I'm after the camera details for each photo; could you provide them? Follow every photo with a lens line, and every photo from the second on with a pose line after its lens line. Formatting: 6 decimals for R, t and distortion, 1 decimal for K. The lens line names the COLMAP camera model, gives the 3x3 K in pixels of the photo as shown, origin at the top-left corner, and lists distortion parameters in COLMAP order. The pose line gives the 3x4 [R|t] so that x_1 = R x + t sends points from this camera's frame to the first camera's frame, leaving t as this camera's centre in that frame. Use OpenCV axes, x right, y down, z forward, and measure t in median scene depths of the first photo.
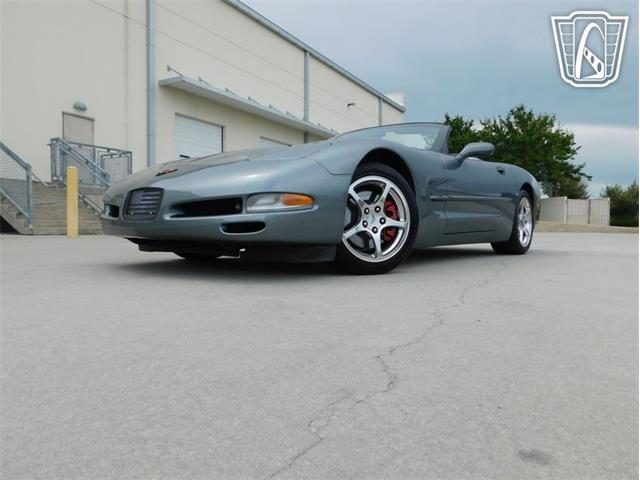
lens RADIAL K [[475.8, 0, 321.1], [0, 475.8, 235.9], [0, 0, 1]] dist [-0.046964, 0.046532]
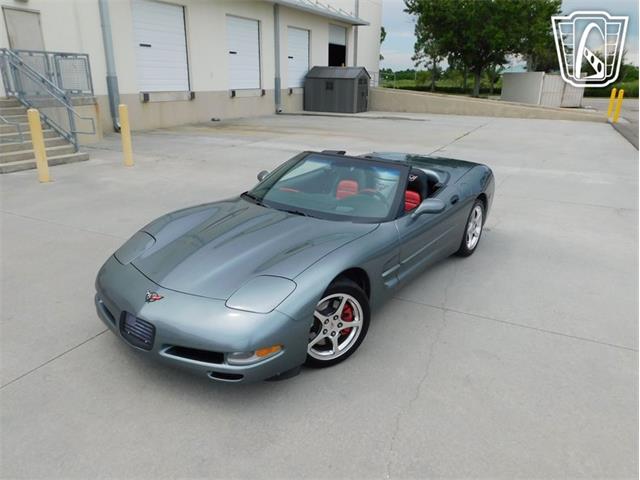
lens RADIAL K [[475.8, 0, 321.1], [0, 475.8, 235.9], [0, 0, 1]] dist [-0.046964, 0.046532]
pose [[0.998429, -0.008313, 0.055407, 0.003984], [-0.008715, 0.953852, 0.300151, -0.147711], [-0.055345, -0.300162, 0.952281, -0.019960]]
